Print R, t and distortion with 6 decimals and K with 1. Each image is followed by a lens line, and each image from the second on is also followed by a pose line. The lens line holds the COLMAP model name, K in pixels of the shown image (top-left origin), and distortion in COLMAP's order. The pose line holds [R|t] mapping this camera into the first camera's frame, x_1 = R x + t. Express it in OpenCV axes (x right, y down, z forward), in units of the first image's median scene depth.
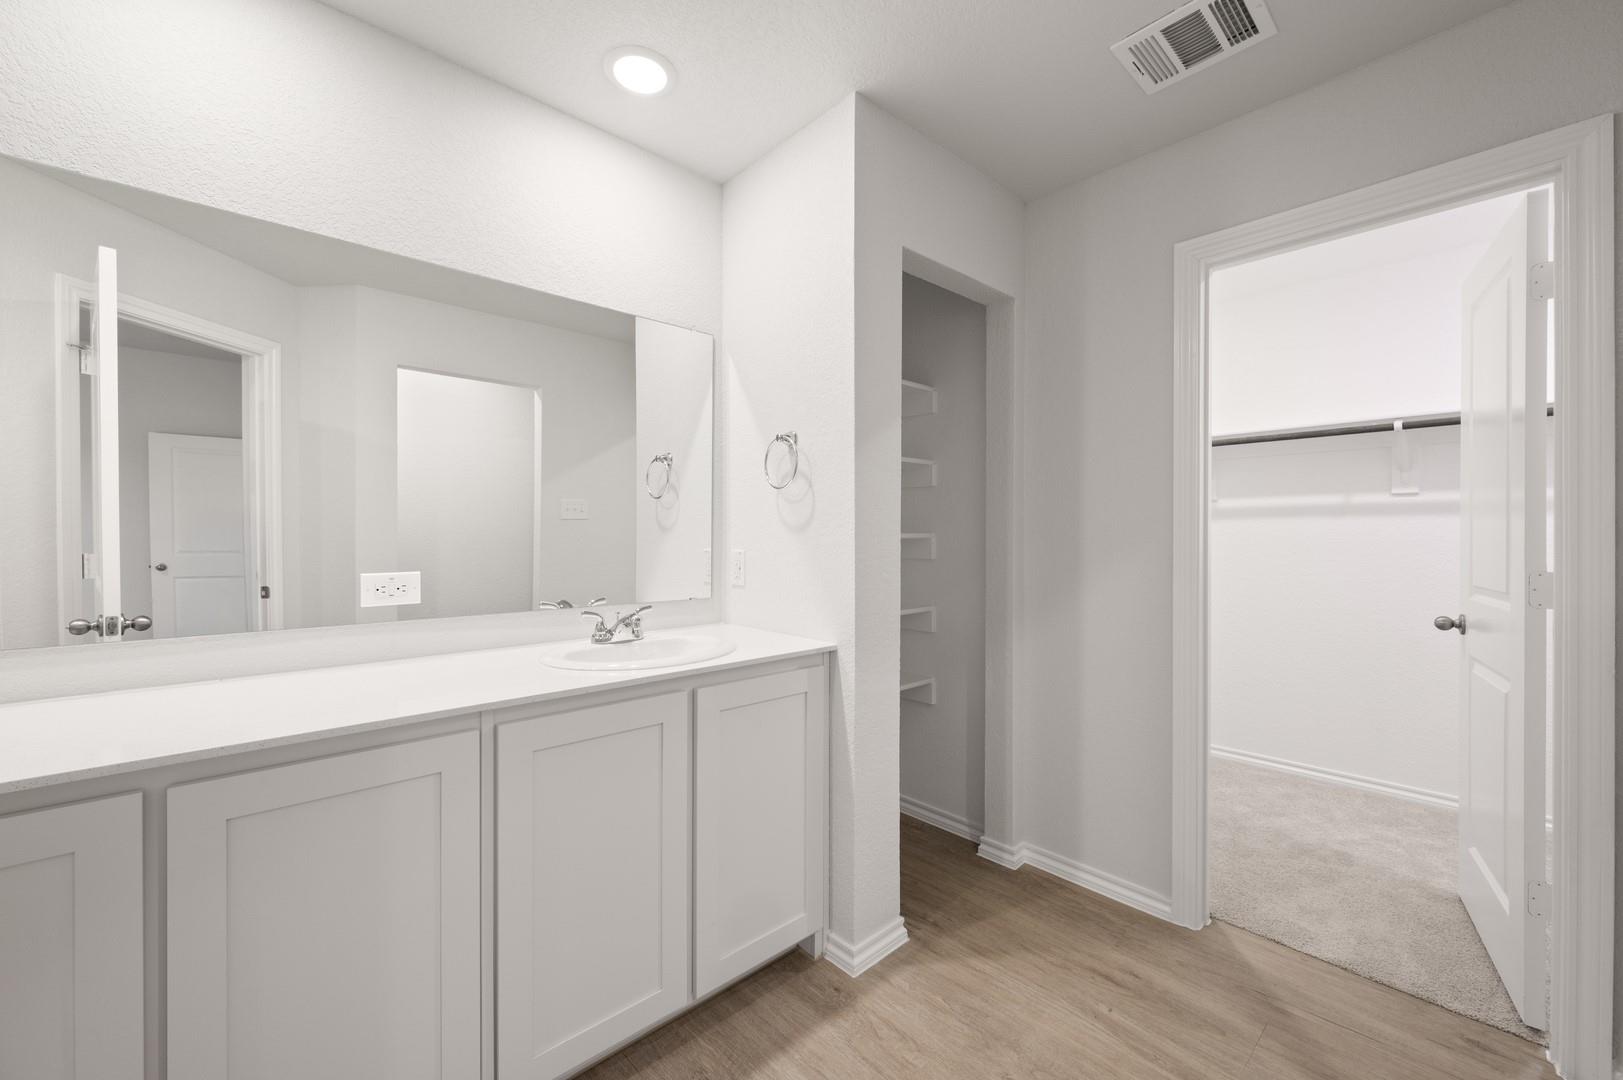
lens RADIAL K [[643.3, 0, 820.0], [0, 643.3, 535.4], [0, 0, 1]] dist [-0.001034, 0.000070]
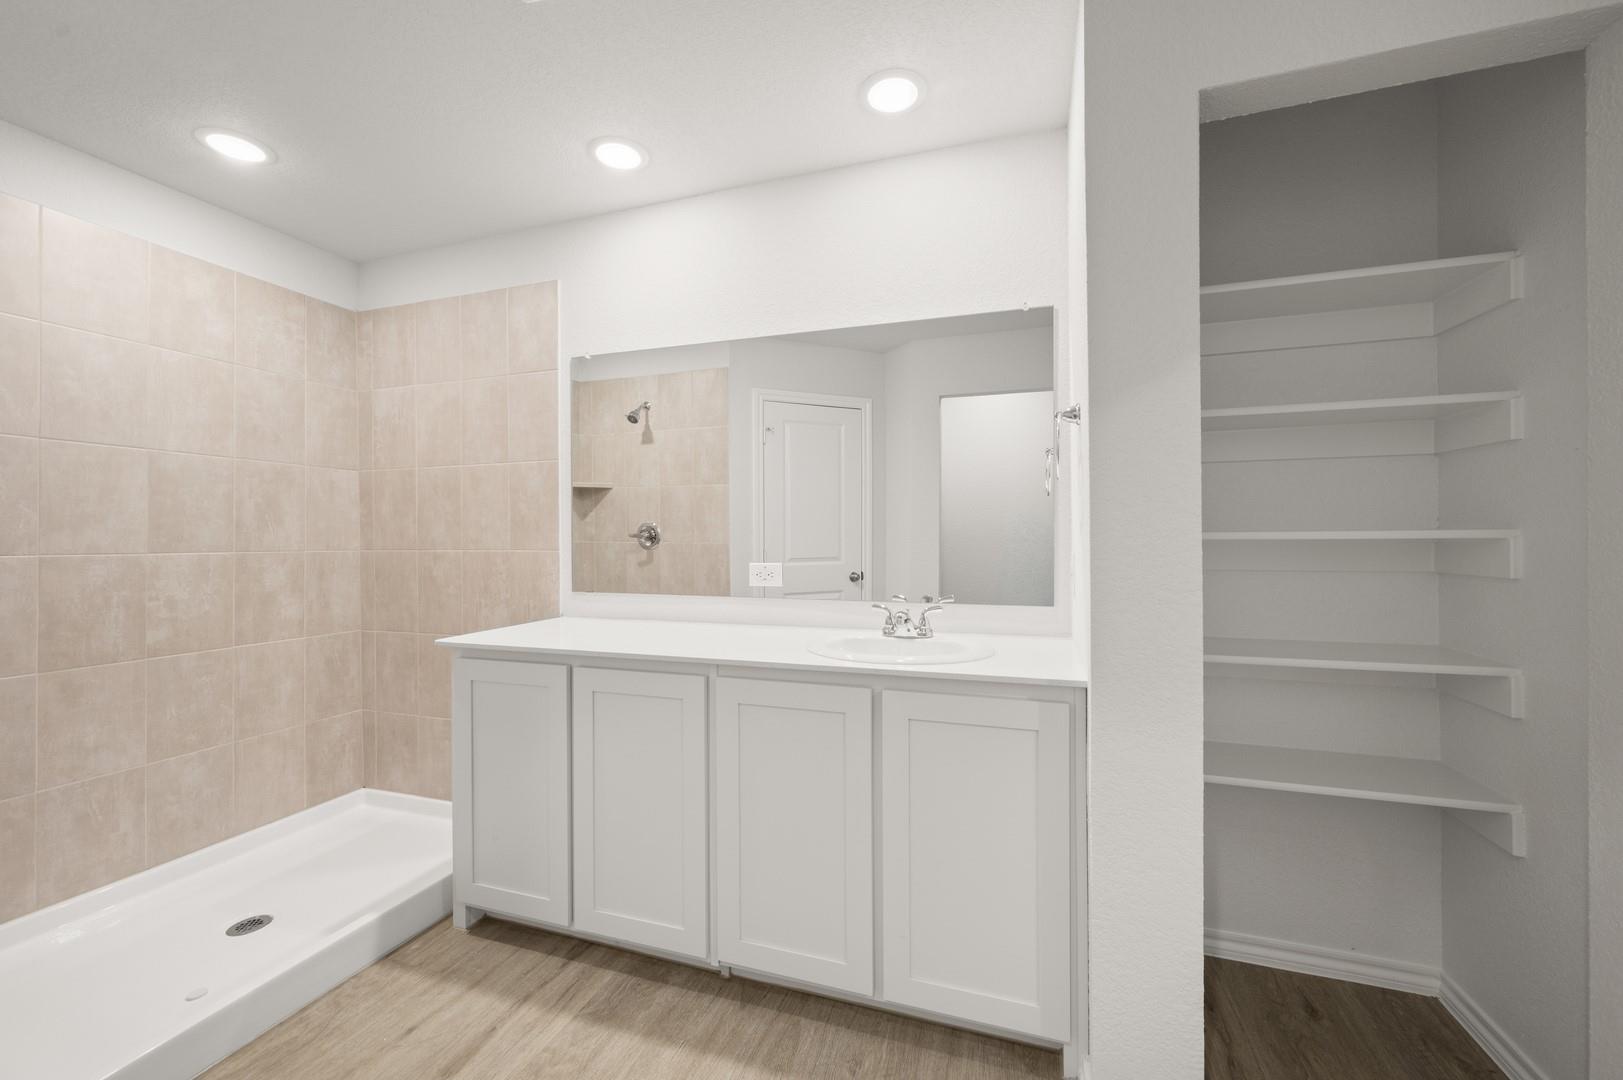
lens RADIAL K [[643.3, 0, 811.6], [0, 643.3, 537.7], [0, 0, 1]] dist [-0.001034, 0.000070]
pose [[0.475088, -0.000185, -0.879938, 0.551305], [0.003619, 0.999992, 0.001744, 0.000179], [0.879931, -0.004013, 0.475085, 0.372445]]
